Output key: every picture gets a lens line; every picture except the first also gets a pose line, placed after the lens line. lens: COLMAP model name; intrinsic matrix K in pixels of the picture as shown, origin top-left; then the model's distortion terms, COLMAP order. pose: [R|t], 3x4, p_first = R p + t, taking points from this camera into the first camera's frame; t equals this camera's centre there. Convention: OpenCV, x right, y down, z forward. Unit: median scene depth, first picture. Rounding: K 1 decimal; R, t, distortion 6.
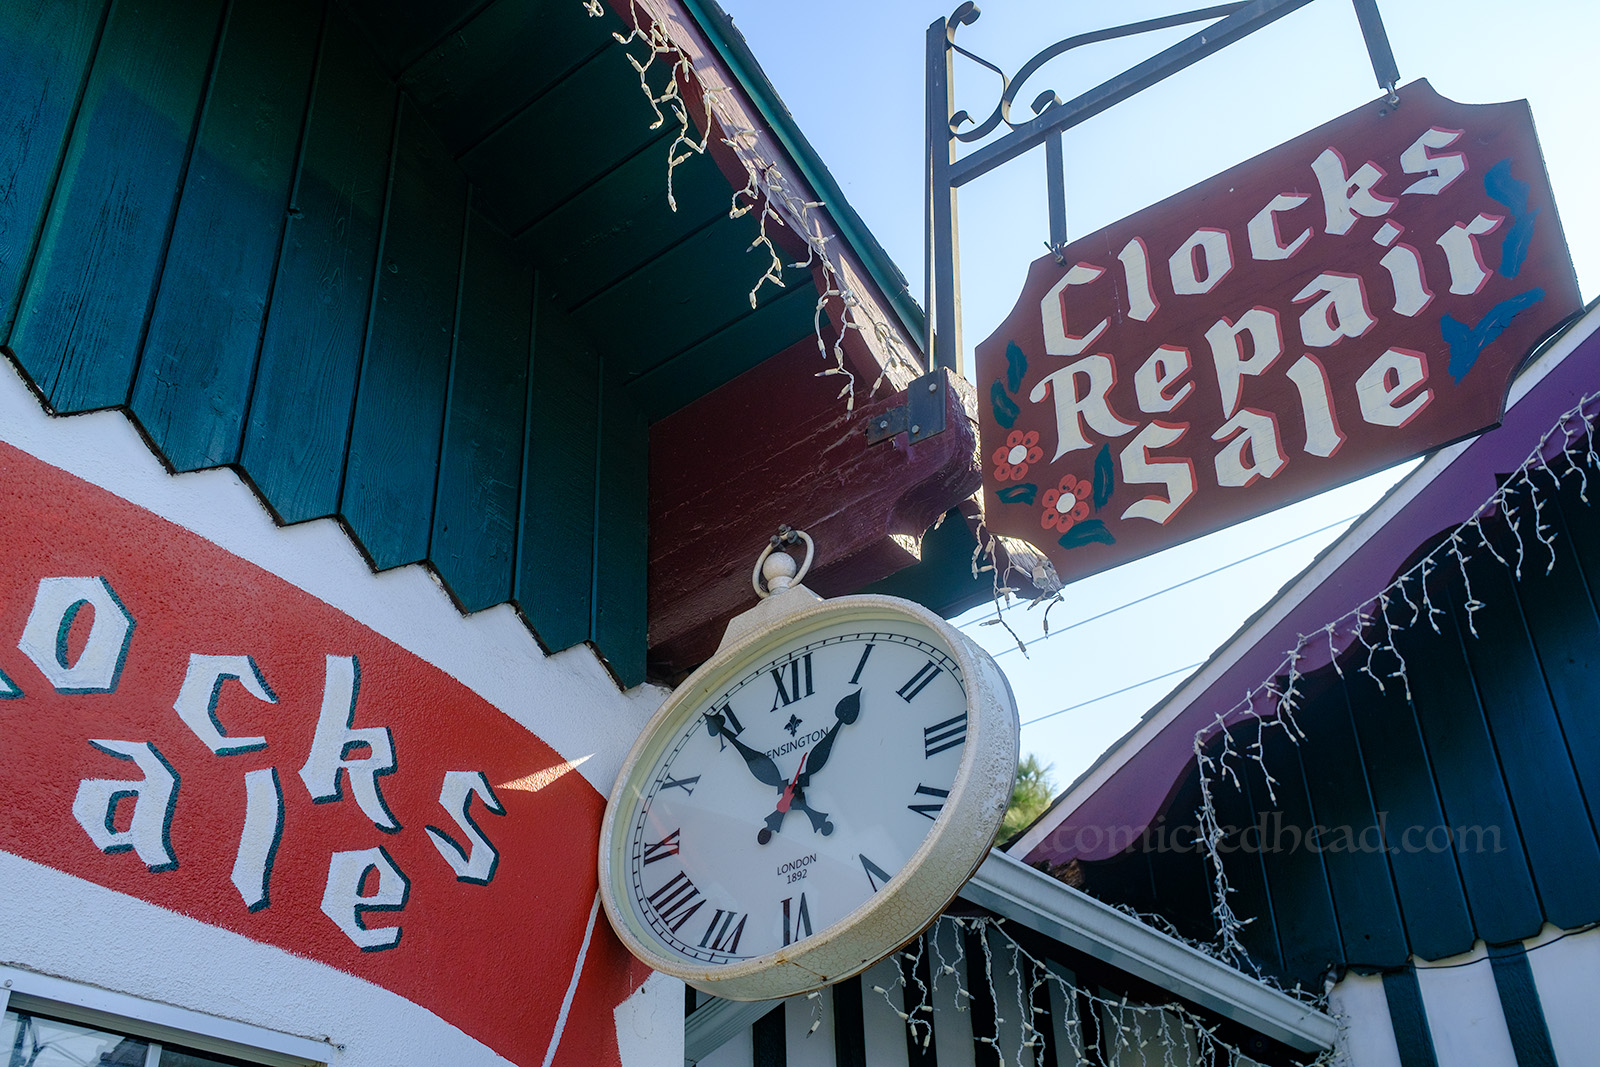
lens RADIAL K [[1657.7, 0, 799.1], [0, 1657.7, 535.5], [0, 0, 1]] dist [-0.015918, 0.000000]
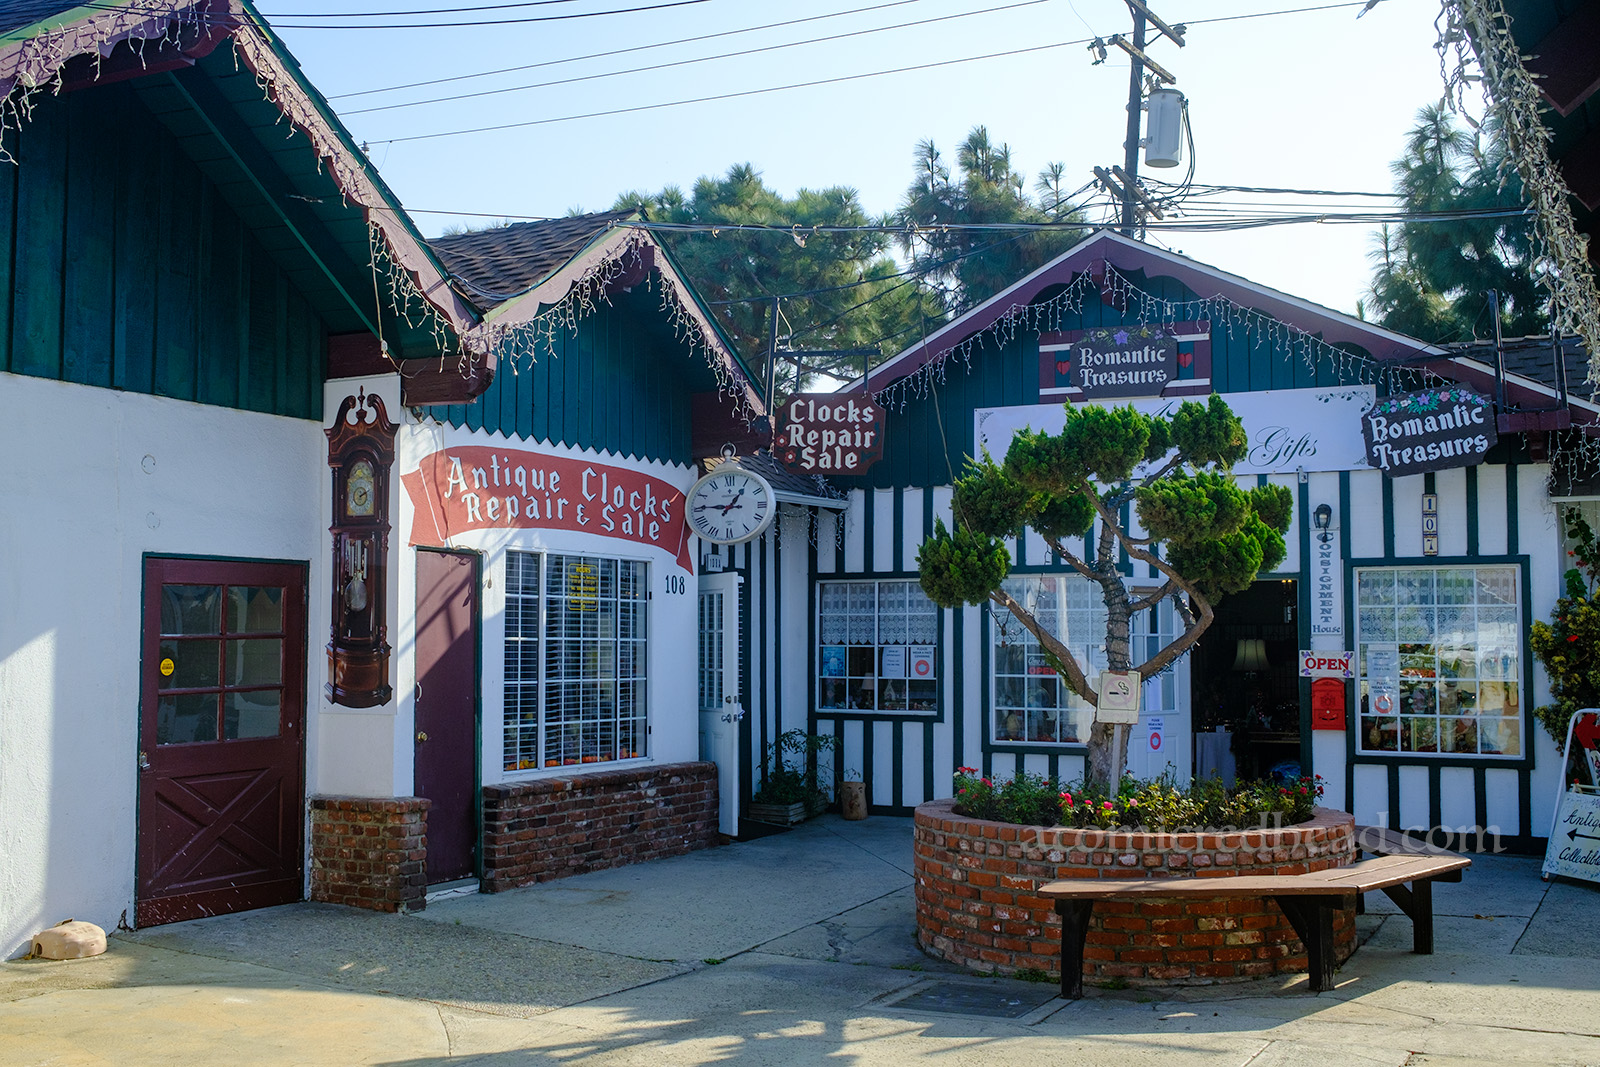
lens RADIAL K [[1805.9, 0, 800.4], [0, 1805.9, 532.1], [0, 0, 1]] dist [-0.000809, 0.000000]
pose [[0.977028, 0.043956, 0.208526, -0.967332], [-0.140331, 0.869104, 0.474305, -2.497467], [-0.160383, -0.492672, 0.855308, -3.901543]]
